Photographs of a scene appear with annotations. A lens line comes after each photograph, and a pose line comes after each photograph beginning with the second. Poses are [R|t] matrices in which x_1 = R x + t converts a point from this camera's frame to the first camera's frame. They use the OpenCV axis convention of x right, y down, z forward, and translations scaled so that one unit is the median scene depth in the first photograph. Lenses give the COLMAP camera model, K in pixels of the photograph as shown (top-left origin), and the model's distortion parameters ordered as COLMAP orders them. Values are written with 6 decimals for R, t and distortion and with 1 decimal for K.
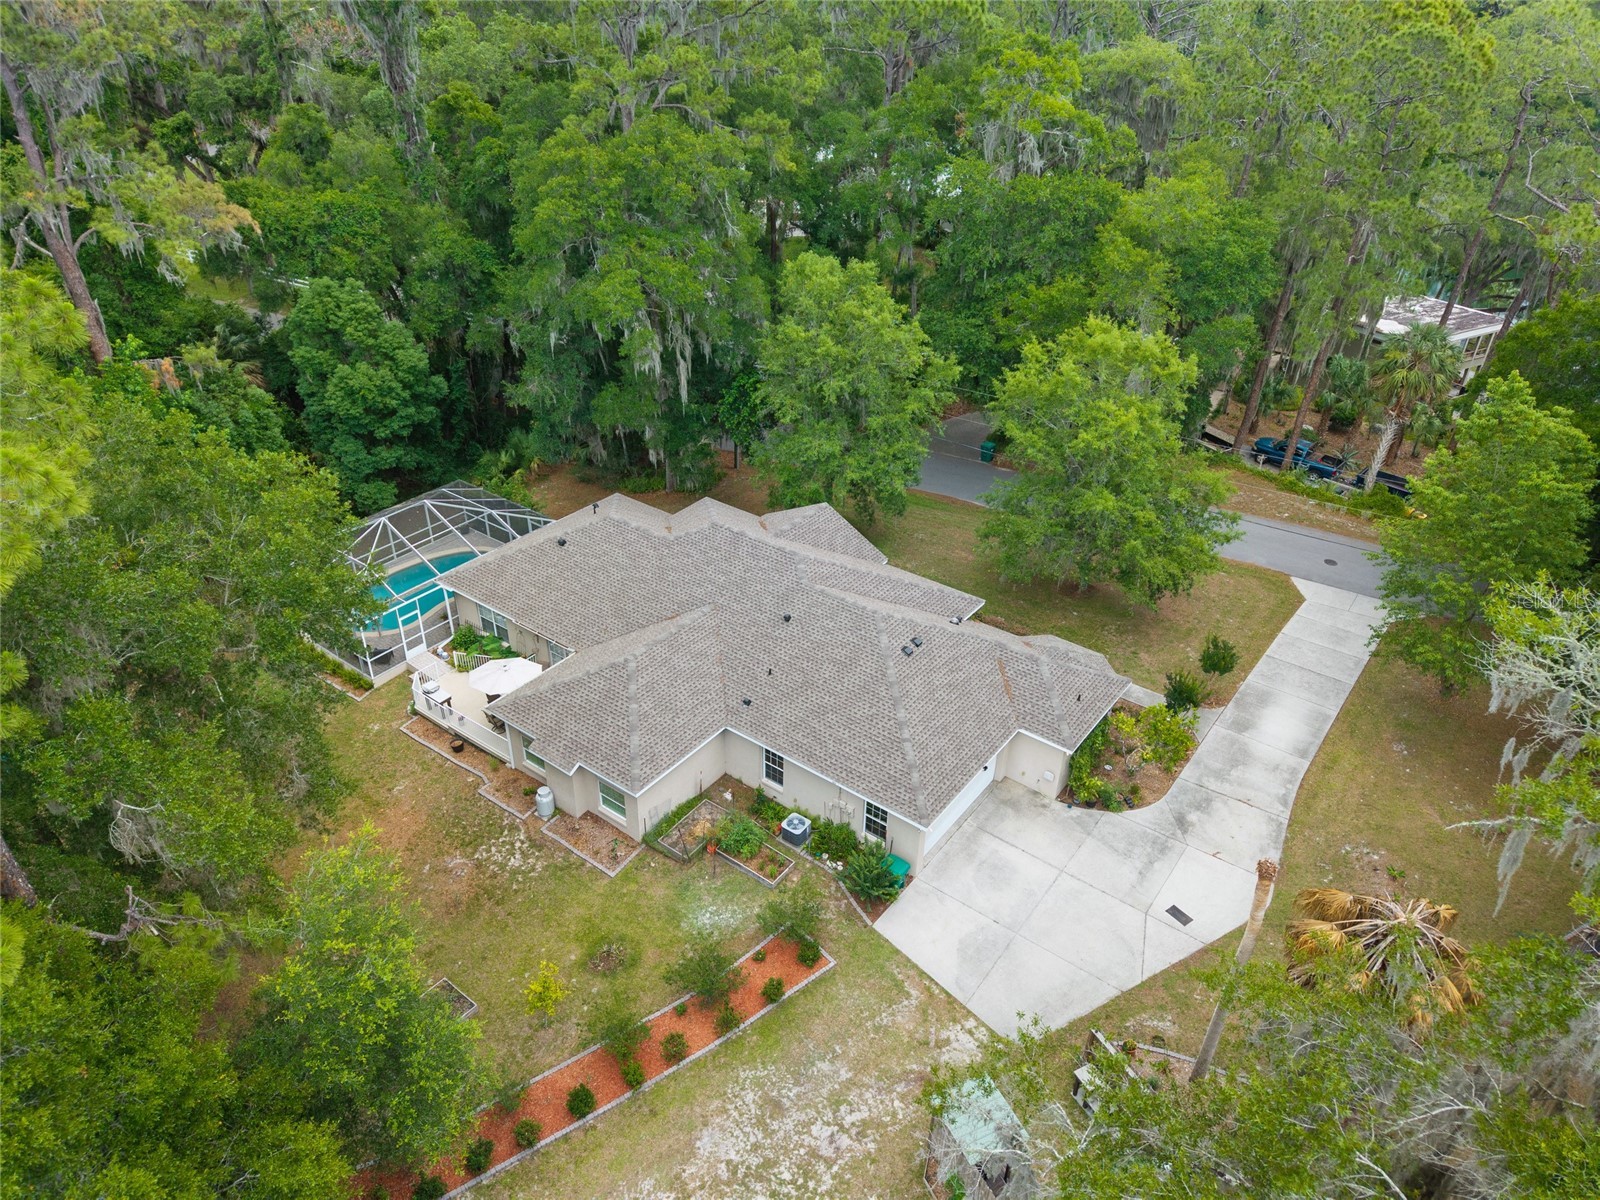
lens RADIAL K [[1106.6, 0, 794.1], [0, 1106.6, 557.7], [0, 0, 1]] dist [0.032303, -0.071507]
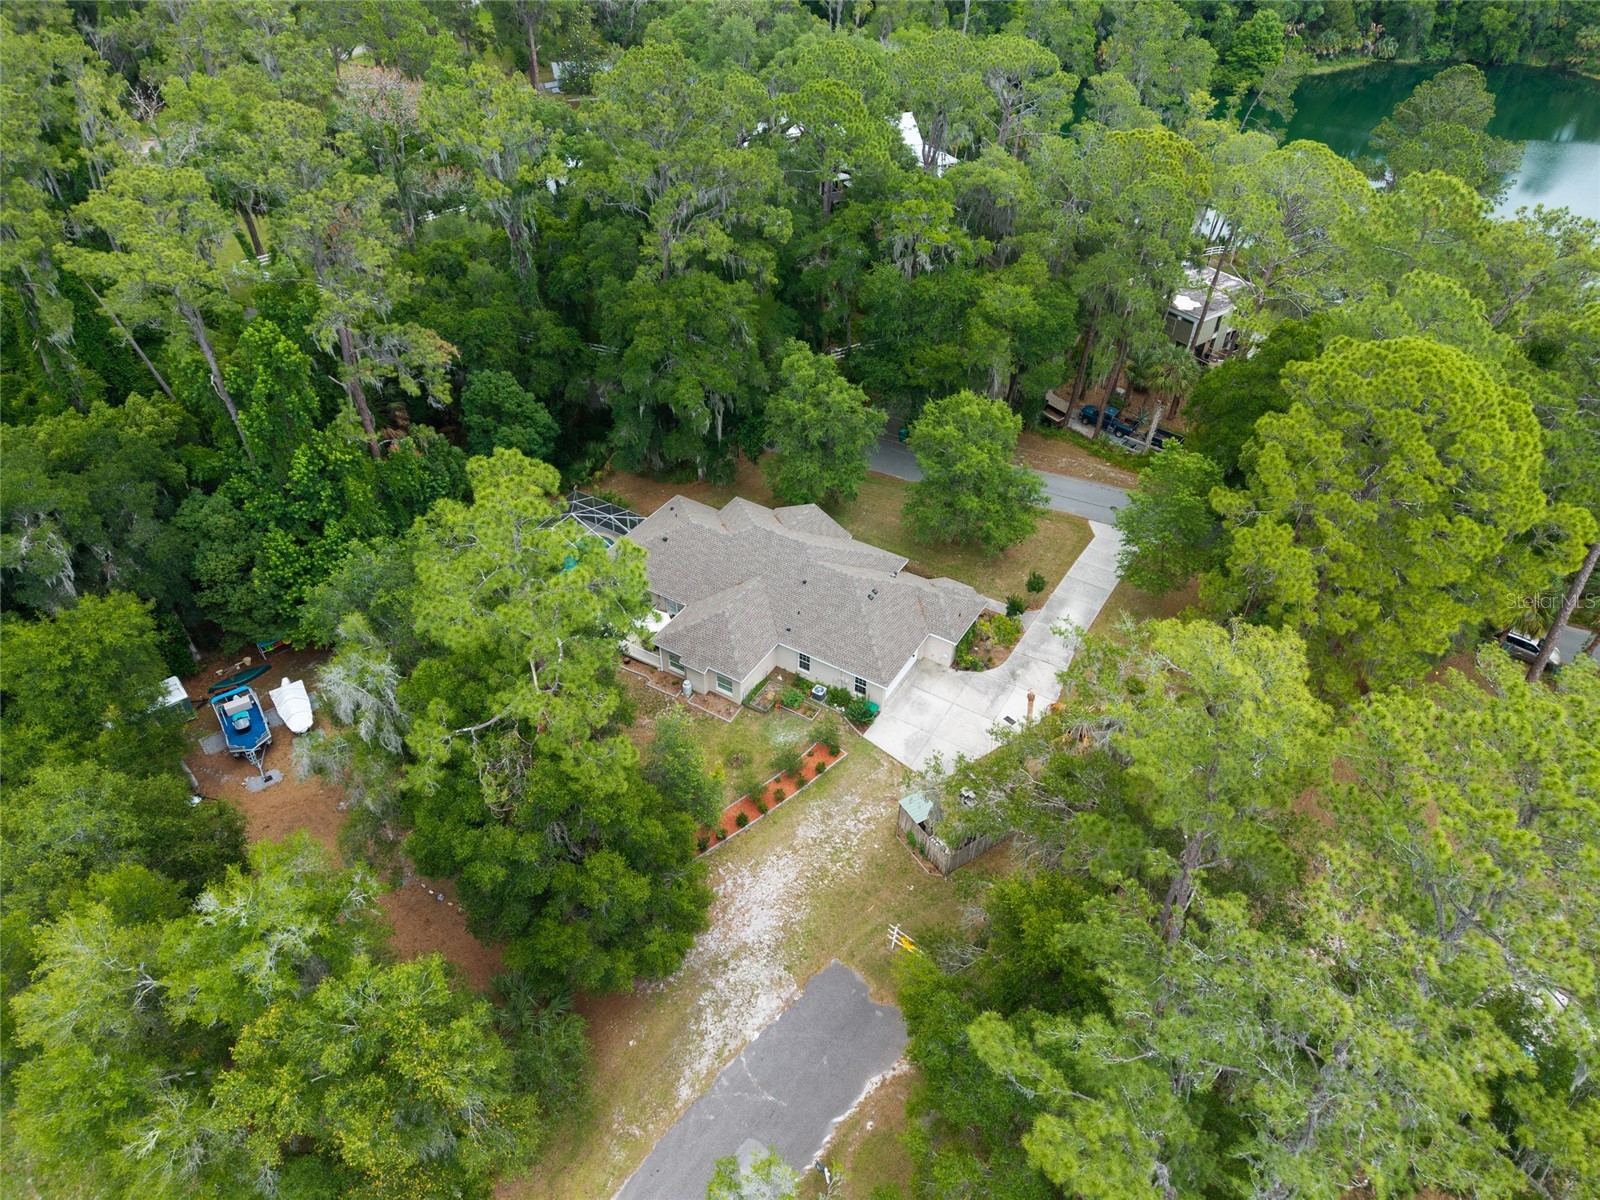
lens RADIAL K [[1106.6, 0, 794.1], [0, 1106.6, 557.7], [0, 0, 1]] dist [0.032303, -0.071507]
pose [[0.994922, -0.060323, 0.080565, -0.172334], [0.049156, 0.989757, 0.134036, -0.237310], [-0.087825, -0.129395, 0.987696, -0.833585]]
